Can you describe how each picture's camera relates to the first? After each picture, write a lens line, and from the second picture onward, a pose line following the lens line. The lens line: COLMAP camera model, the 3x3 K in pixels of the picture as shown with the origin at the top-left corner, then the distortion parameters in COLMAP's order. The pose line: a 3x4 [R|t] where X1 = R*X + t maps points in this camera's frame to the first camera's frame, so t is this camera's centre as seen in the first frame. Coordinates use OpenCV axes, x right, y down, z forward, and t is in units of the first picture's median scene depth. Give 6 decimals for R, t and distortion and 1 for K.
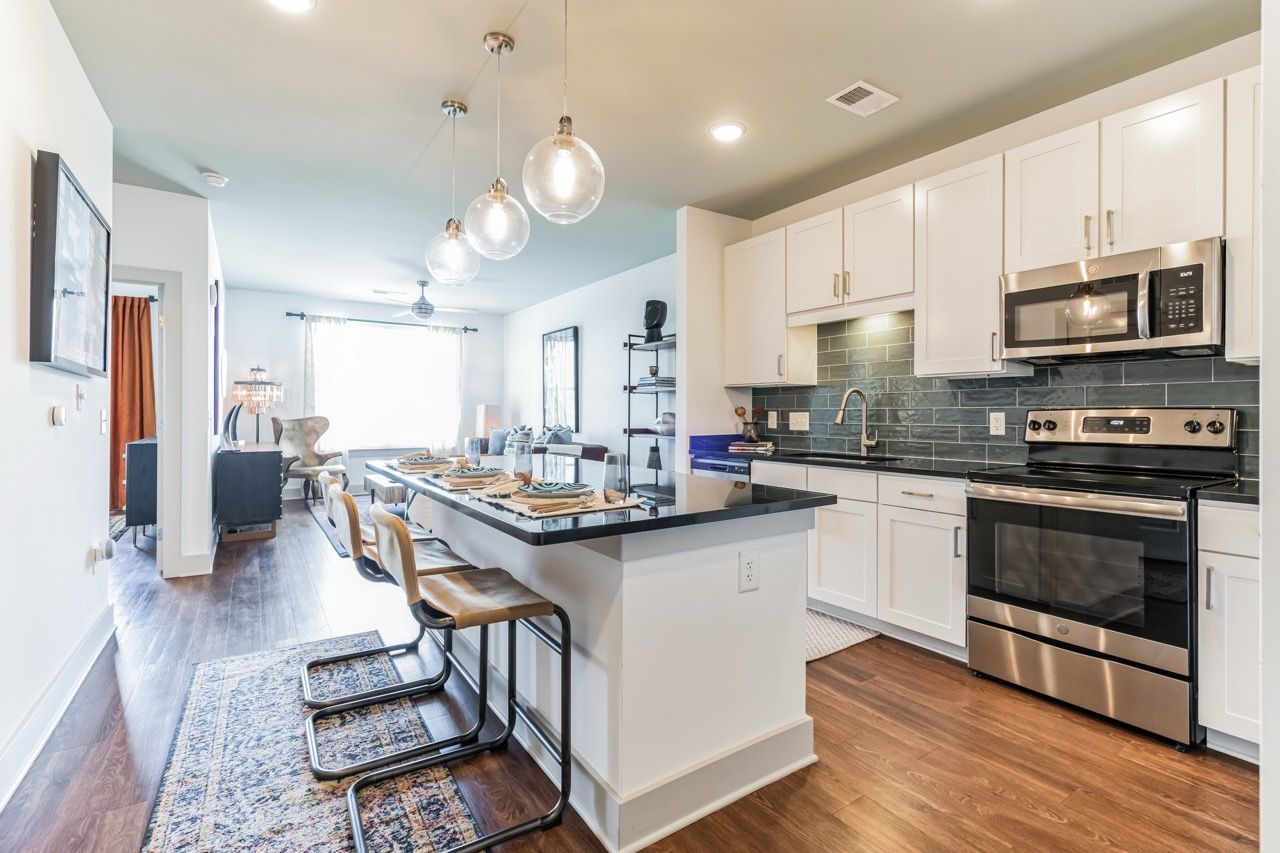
lens RADIAL K [[581.5, 0, 643.1], [0, 581.5, 413.4], [0, 0, 1]] dist [-0.002849, 0.000322]
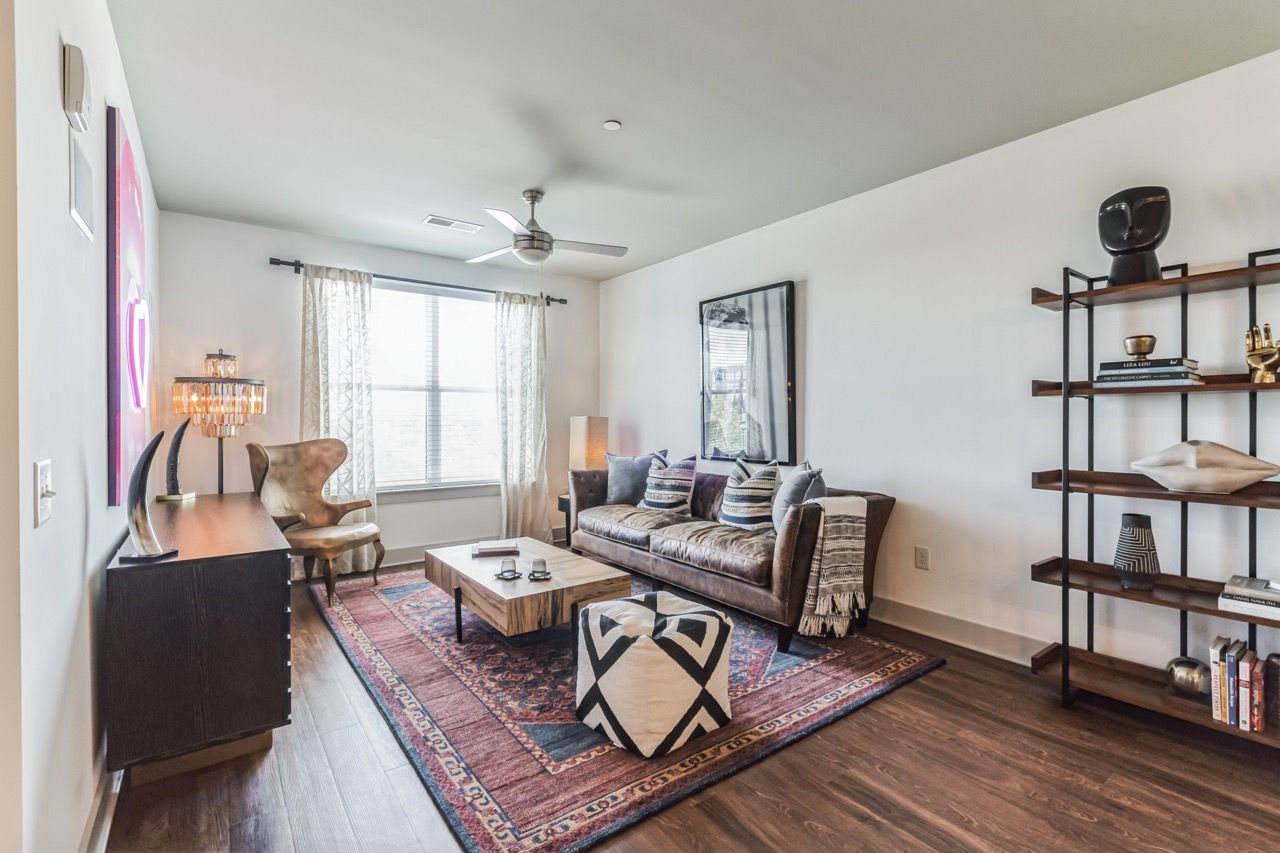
lens RADIAL K [[577.9, 0, 638.5], [0, 577.9, 420.7], [0, 0, 1]] dist [-0.001193, 0.000202]
pose [[0.998969, -0.004737, 0.045148, -0.727917], [0.004573, 0.999983, 0.003739, -0.036496], [-0.045165, -0.003529, 0.998973, 1.084157]]
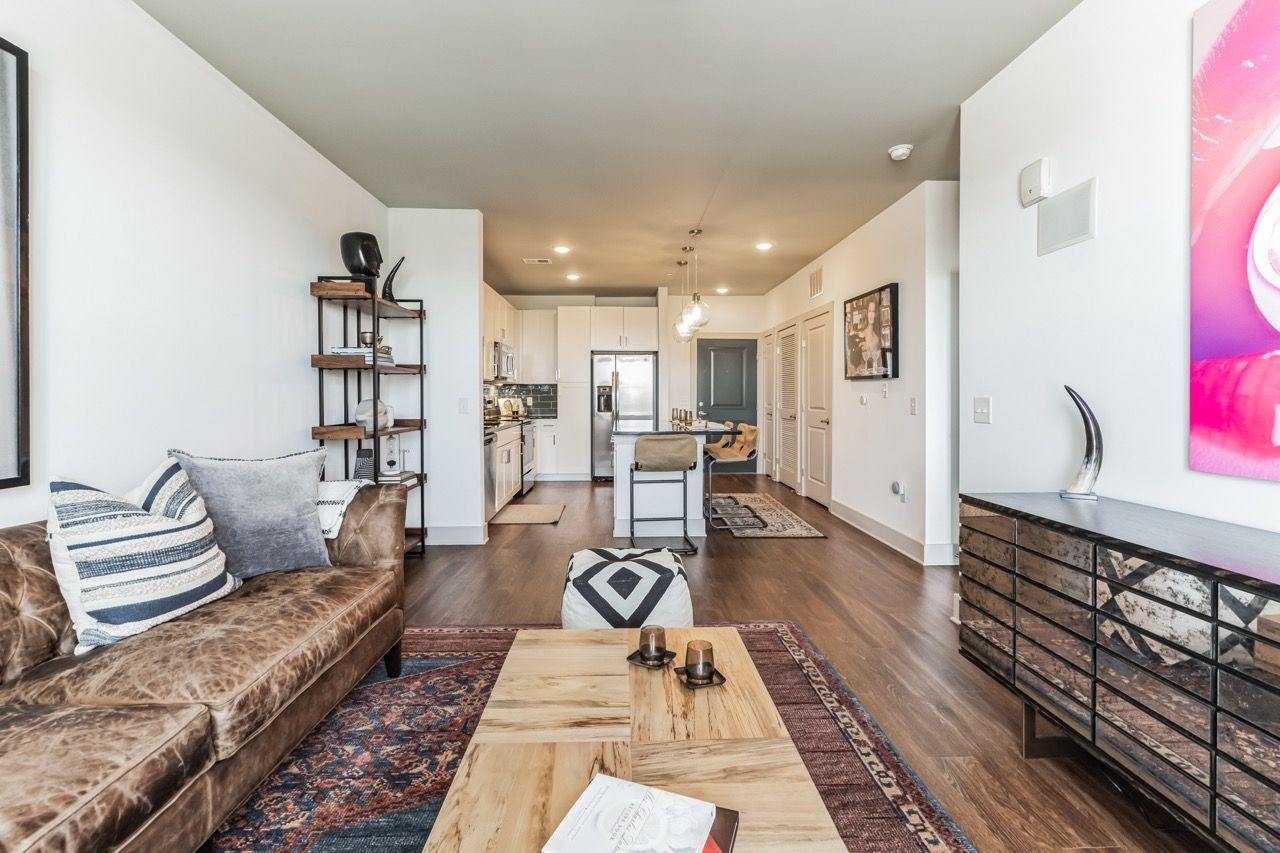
lens RADIAL K [[587.1, 0, 637.7], [0, 587.1, 400.7], [0, 0, 1]] dist [-0.002553, 0.000224]
pose [[-0.843278, -0.004894, 0.537456, -1.170791], [0.000554, 0.999950, 0.009974, -0.012360], [-0.537478, 0.008708, -0.843233, 2.666844]]
